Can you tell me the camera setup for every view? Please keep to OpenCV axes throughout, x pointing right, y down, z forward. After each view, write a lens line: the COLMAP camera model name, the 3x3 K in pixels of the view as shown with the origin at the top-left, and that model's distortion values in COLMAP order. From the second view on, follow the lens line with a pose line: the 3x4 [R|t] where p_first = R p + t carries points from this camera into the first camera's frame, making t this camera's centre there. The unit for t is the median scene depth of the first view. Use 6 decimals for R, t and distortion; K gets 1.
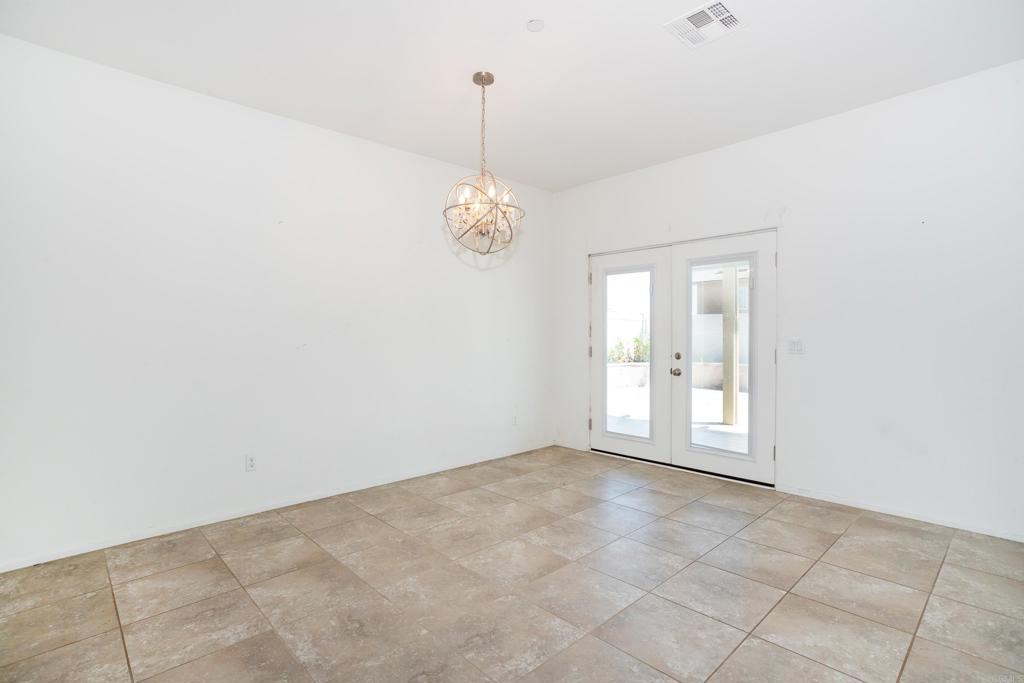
lens RADIAL K [[509.6, 0, 512.9], [0, 509.6, 332.5], [0, 0, 1]] dist [0.000068, 0.000244]
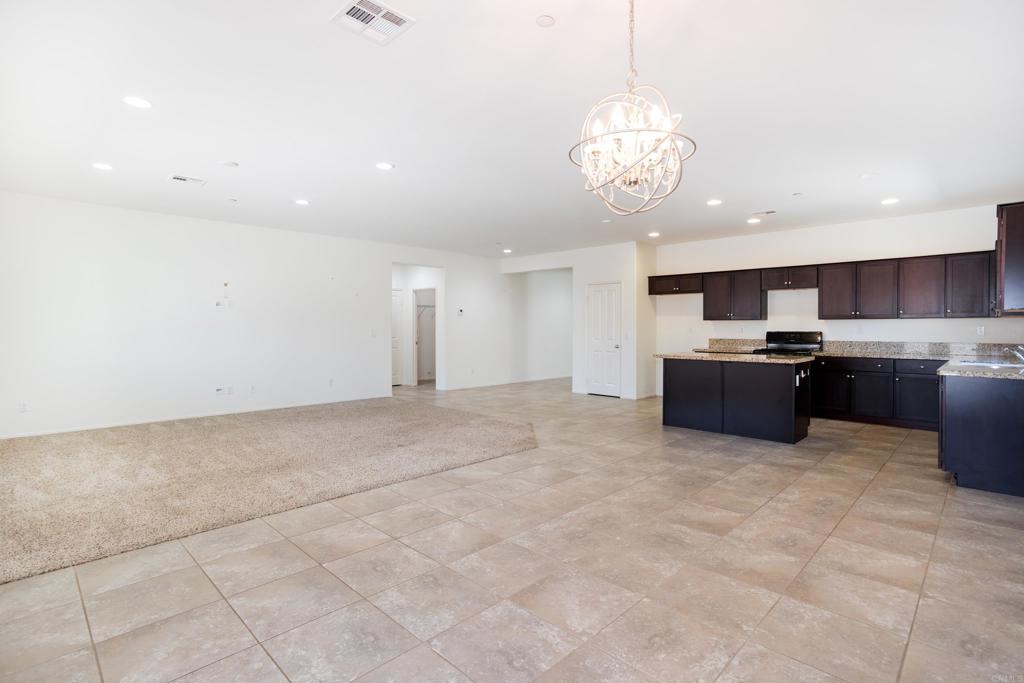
lens RADIAL K [[509.6, 0, 512.9], [0, 509.6, 332.5], [0, 0, 1]] dist [0.000068, 0.000244]
pose [[-0.999111, 0.005487, -0.041809, 0.146016], [0.005334, 0.999979, 0.003768, -0.005042], [0.041829, 0.003542, -0.999118, 1.943298]]
